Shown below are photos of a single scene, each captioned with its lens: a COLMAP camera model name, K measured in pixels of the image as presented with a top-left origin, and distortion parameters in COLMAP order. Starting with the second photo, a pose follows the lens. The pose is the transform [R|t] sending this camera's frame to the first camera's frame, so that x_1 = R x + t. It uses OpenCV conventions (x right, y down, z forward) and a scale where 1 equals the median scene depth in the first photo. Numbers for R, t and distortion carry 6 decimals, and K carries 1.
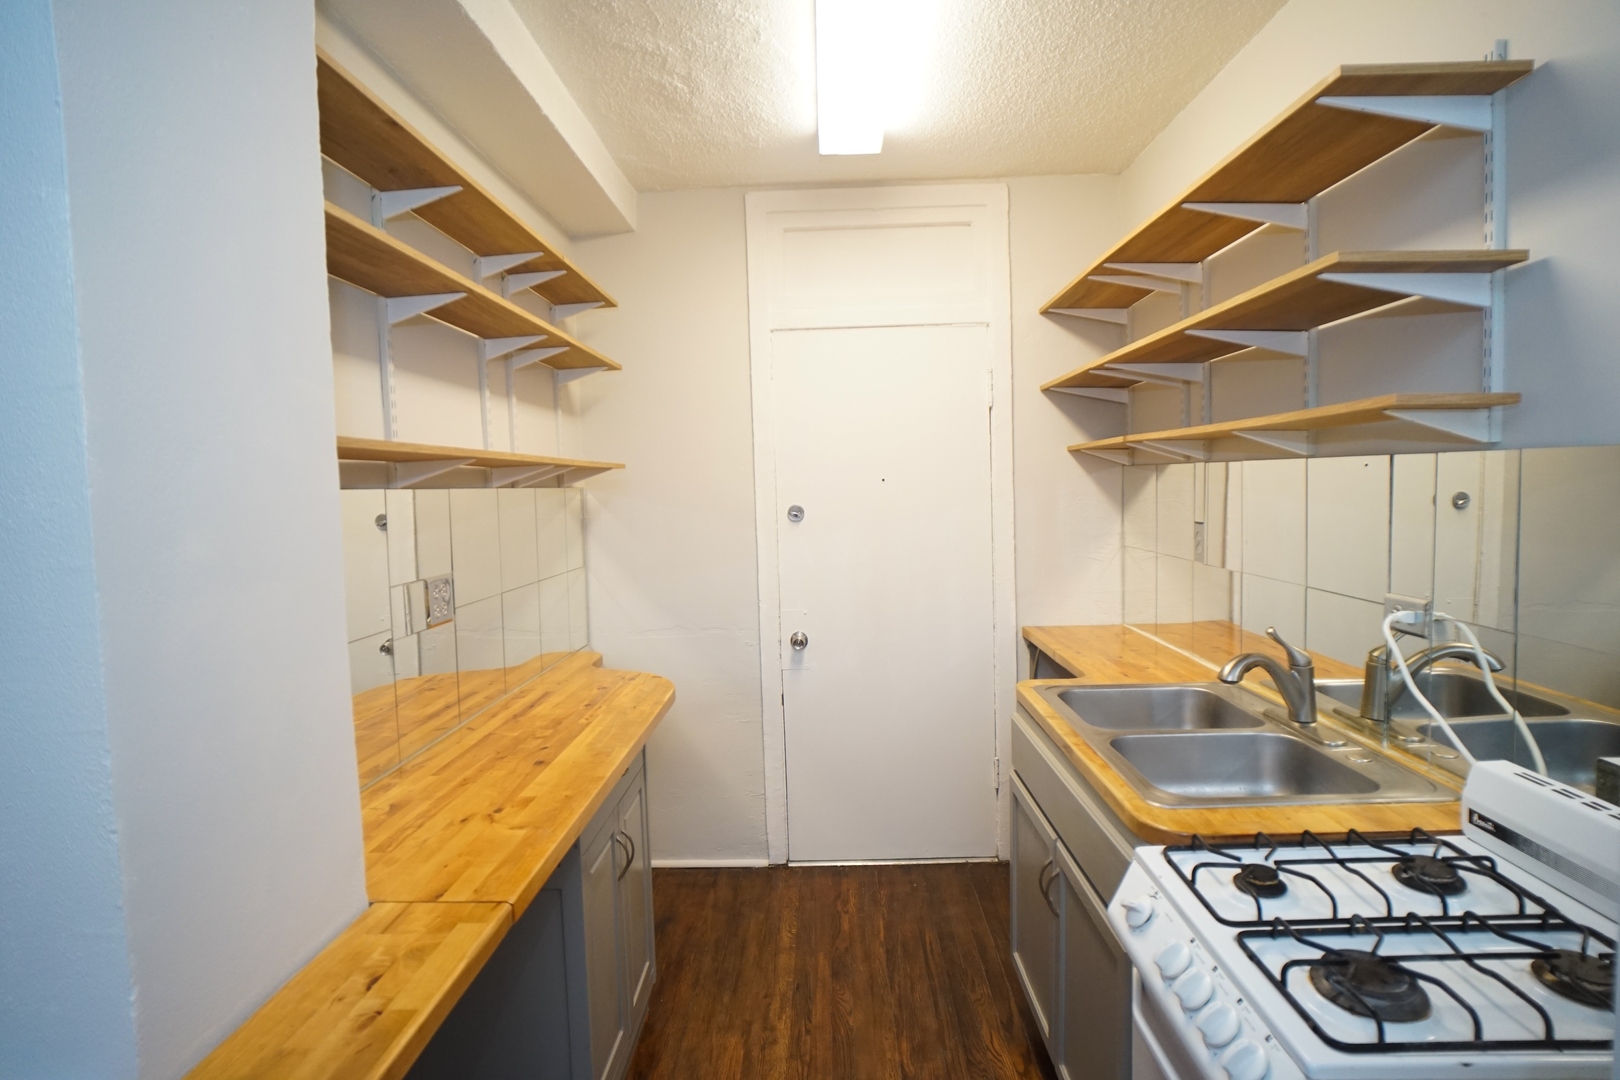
lens RADIAL K [[834.1, 0, 805.4], [0, 834.1, 532.1], [0, 0, 1]] dist [-0.051794, 0.023040]
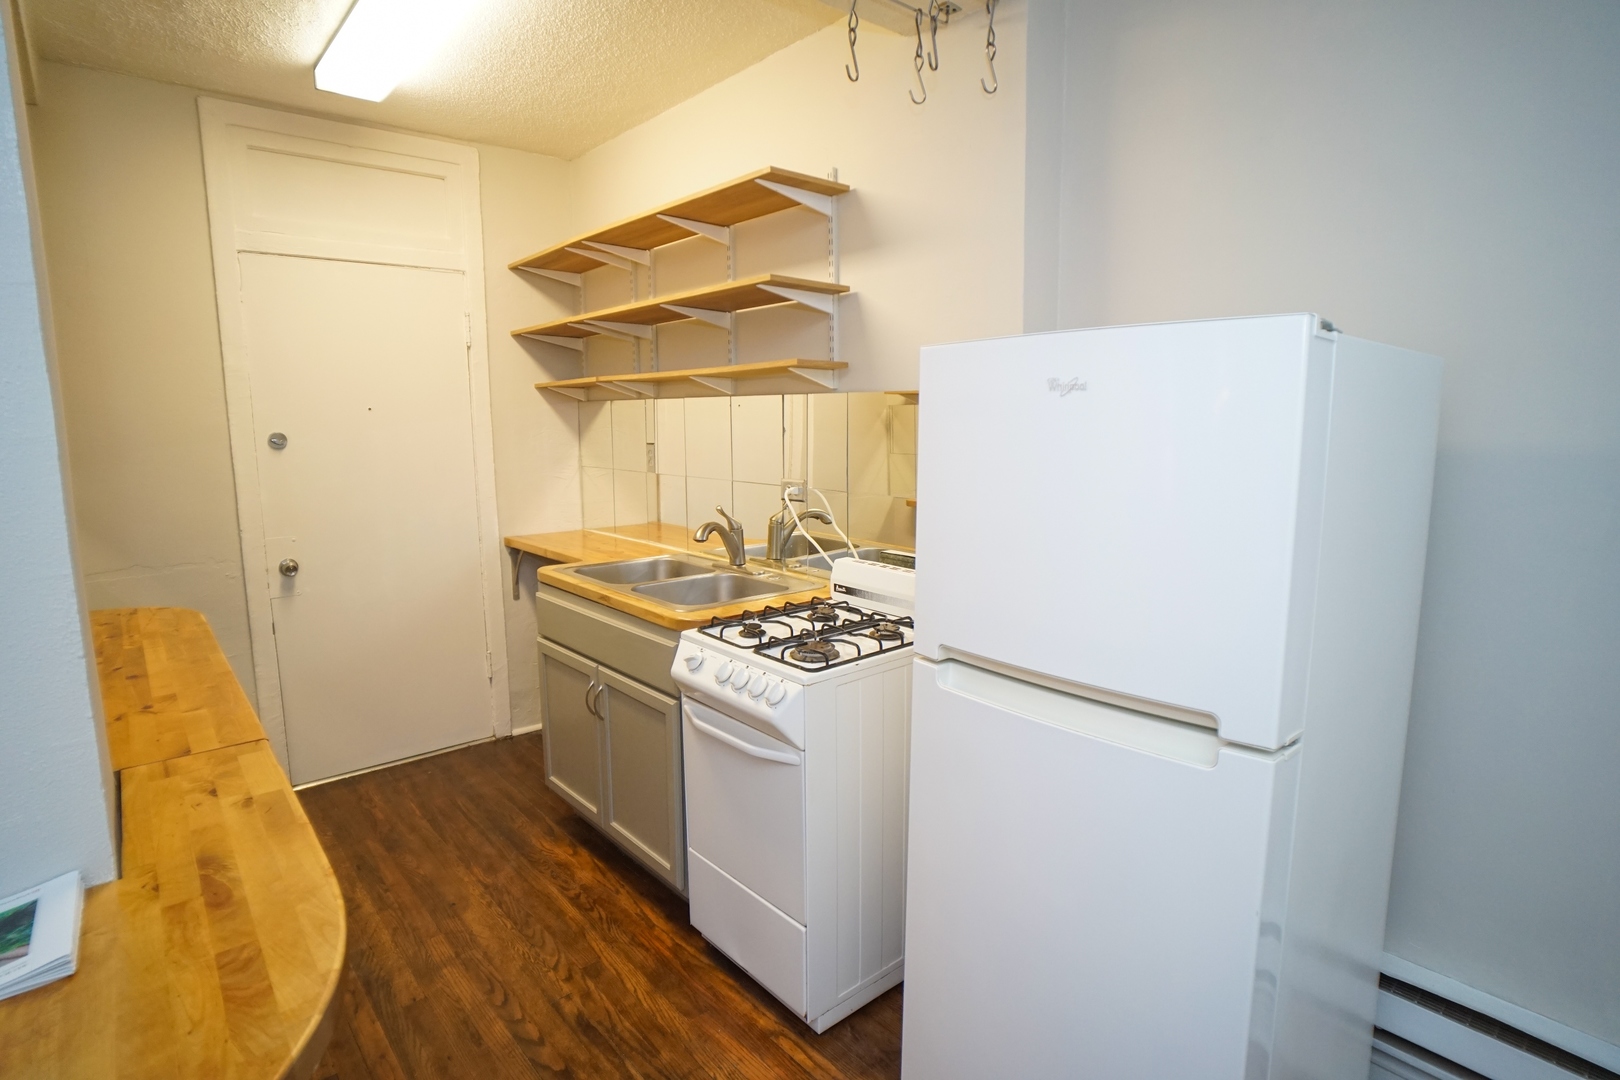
lens RADIAL K [[834.1, 0, 804.7], [0, 834.1, 529.4], [0, 0, 1]] dist [-0.051794, 0.023040]
pose [[0.741459, -0.068970, 0.667444, -0.294295], [0.027176, 0.996974, 0.072832, 0.041243], [-0.670448, -0.035864, 0.741090, -0.218078]]
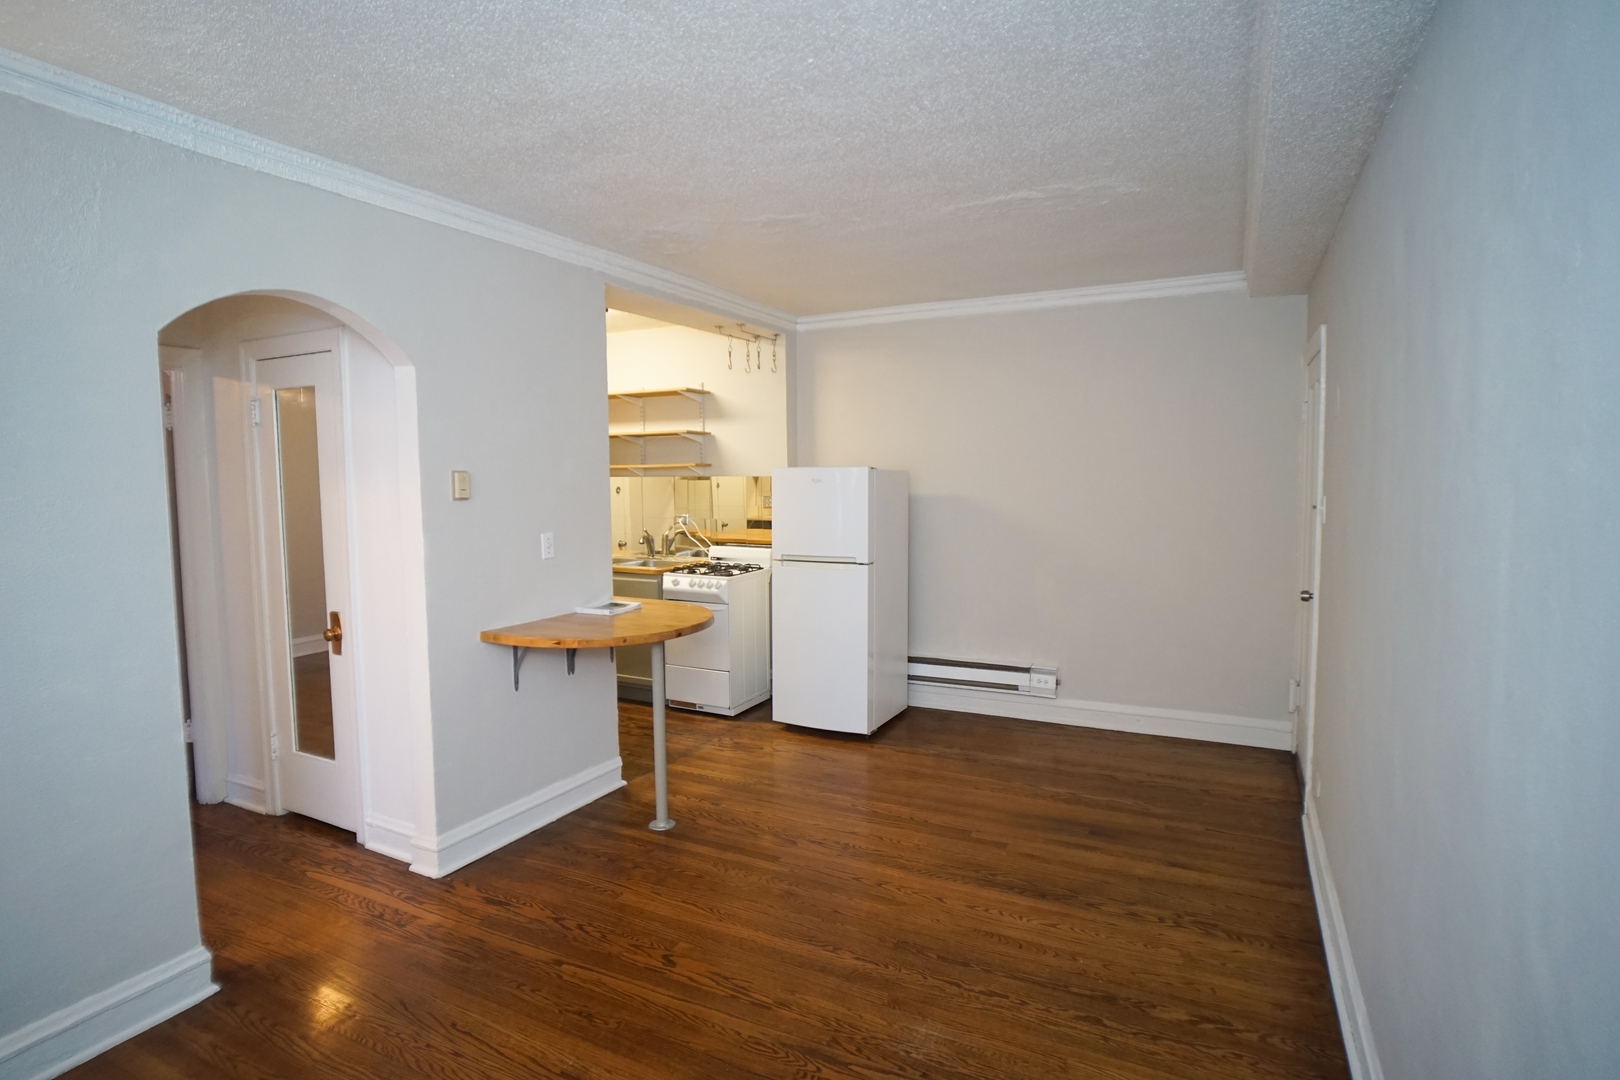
lens RADIAL K [[834.1, 0, 803.4], [0, 834.1, 532.6], [0, 0, 1]] dist [-0.051794, 0.023040]
pose [[0.431936, -0.040758, 0.900983, -1.741599], [0.050324, 0.998511, 0.021044, 0.076459], [-0.900499, 0.036251, 0.433344, -0.823684]]
